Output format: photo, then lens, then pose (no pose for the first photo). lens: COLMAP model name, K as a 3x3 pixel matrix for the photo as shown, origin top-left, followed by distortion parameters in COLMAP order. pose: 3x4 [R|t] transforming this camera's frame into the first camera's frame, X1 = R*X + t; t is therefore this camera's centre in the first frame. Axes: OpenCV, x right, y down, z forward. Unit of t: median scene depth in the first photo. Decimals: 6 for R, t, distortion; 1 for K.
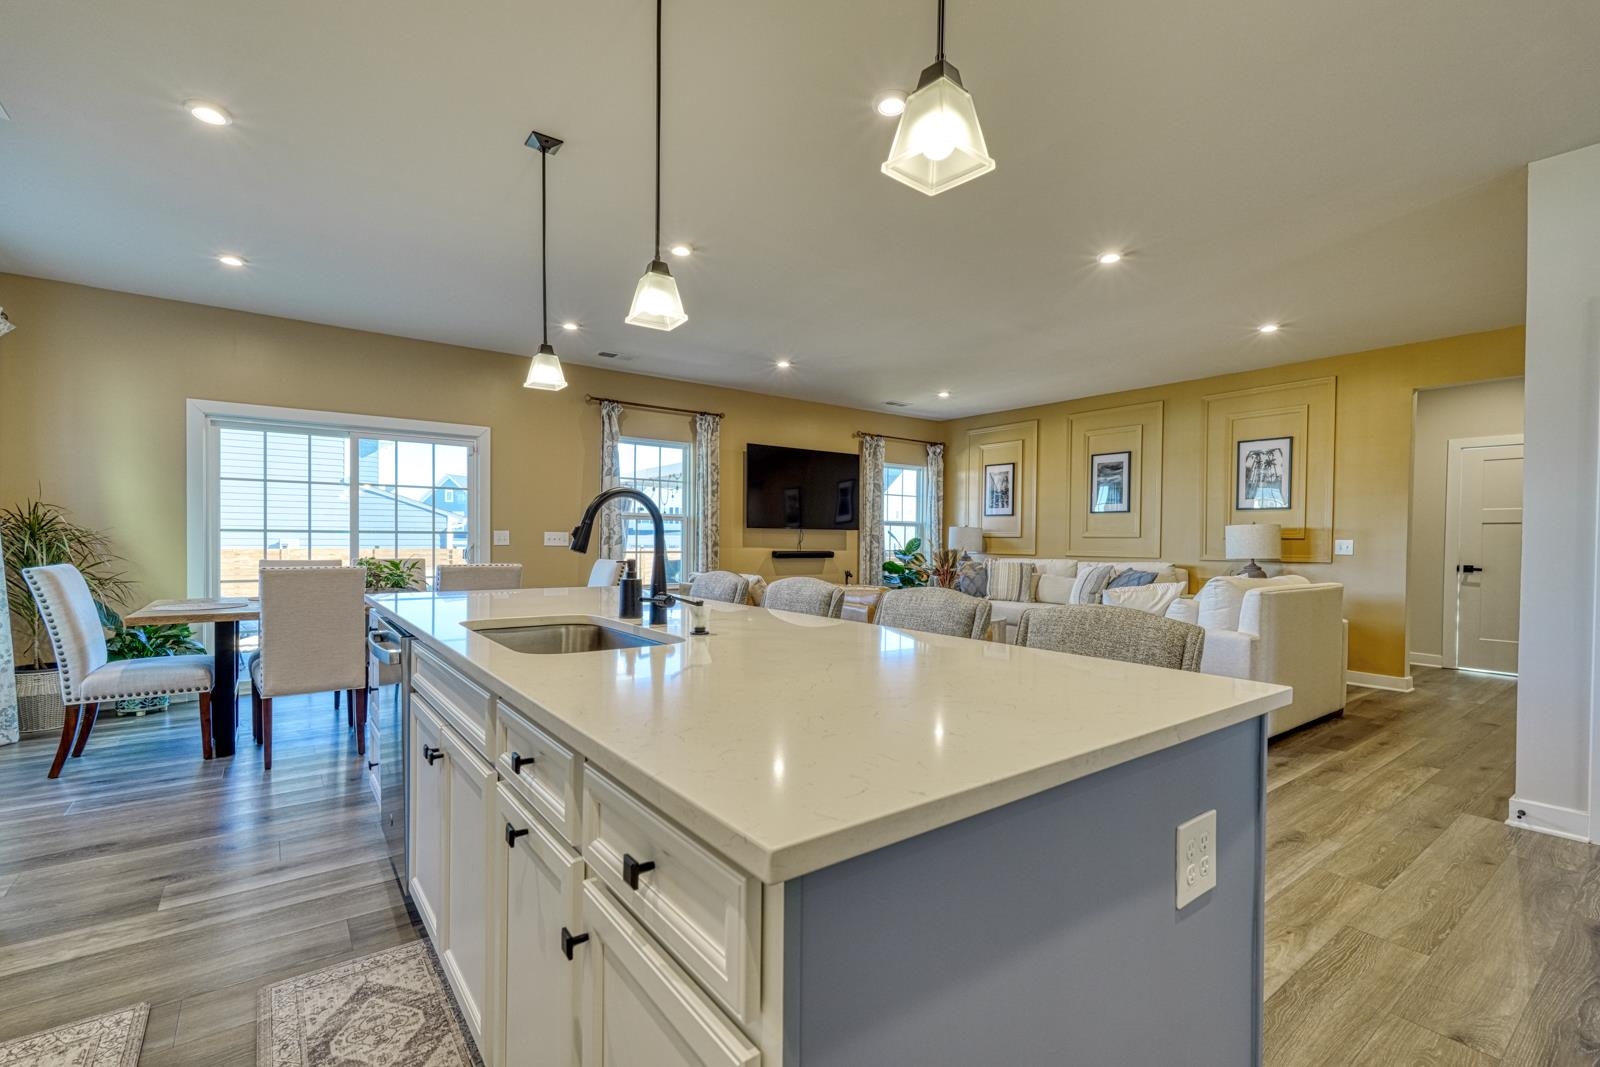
lens RADIAL K [[702.8, 0, 809.3], [0, 702.8, 545.0], [0, 0, 1]] dist [0.014550, 0.000134]
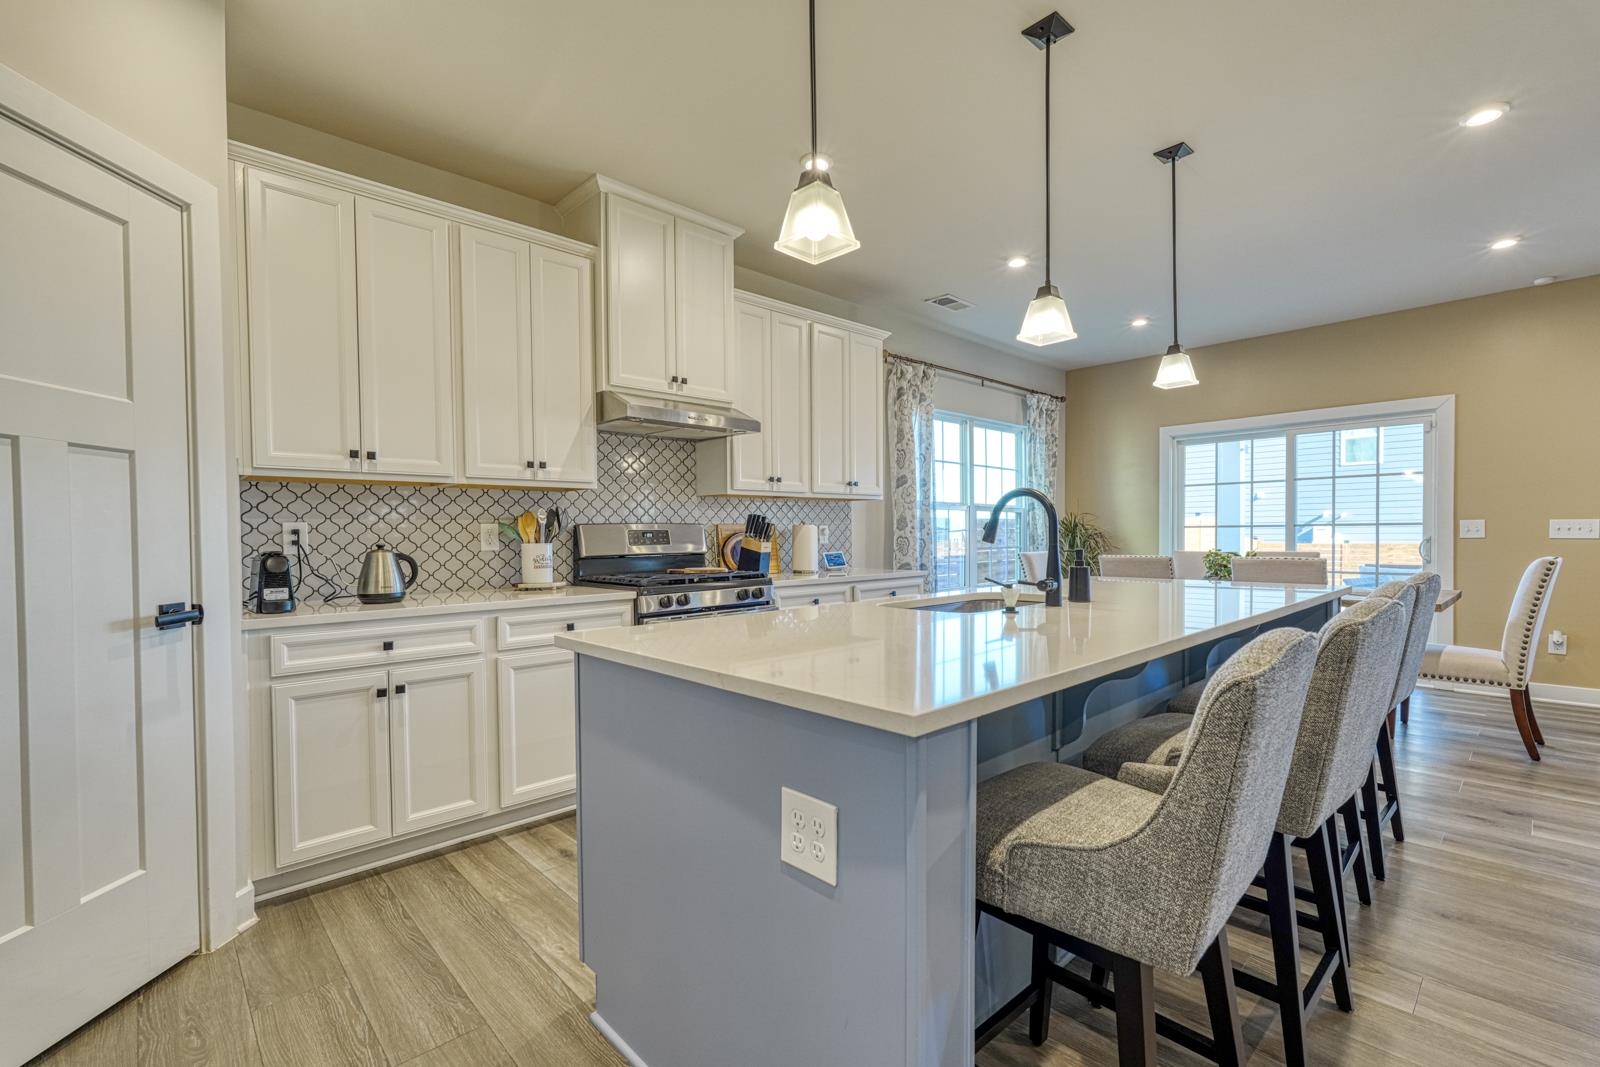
lens RADIAL K [[702.8, 0, 801.3], [0, 702.8, 540.6], [0, 0, 1]] dist [0.014550, 0.000134]
pose [[0.094881, 0.000300, -0.995489, 0.263975], [0.000784, 1.000000, 0.000376, 0.001832], [0.995488, -0.000816, 0.094881, 0.150358]]
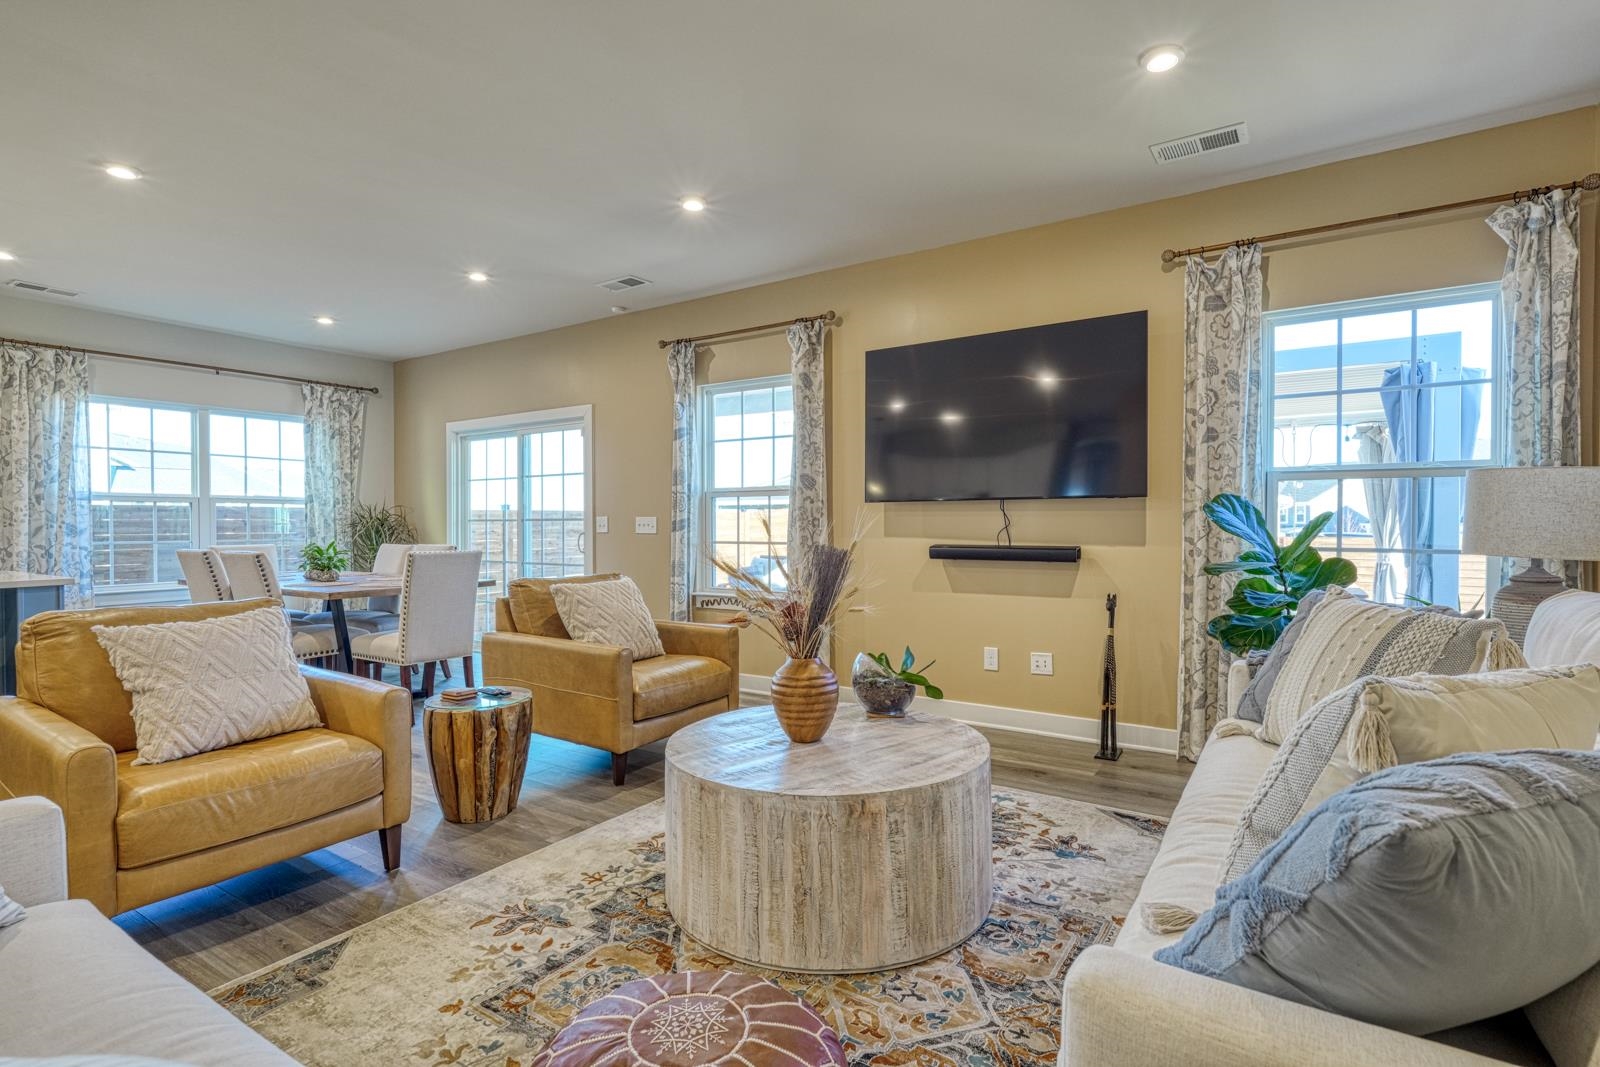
lens RADIAL K [[777.8, 0, 812.5], [0, 777.8, 535.2], [0, 0, 1]] dist [0.005536, 0.000443]
pose [[0.333997, 0.008978, -0.942531, 0.534876], [0.002183, 0.999945, 0.010299, -0.005465], [0.942571, -0.005497, 0.333959, 0.828691]]
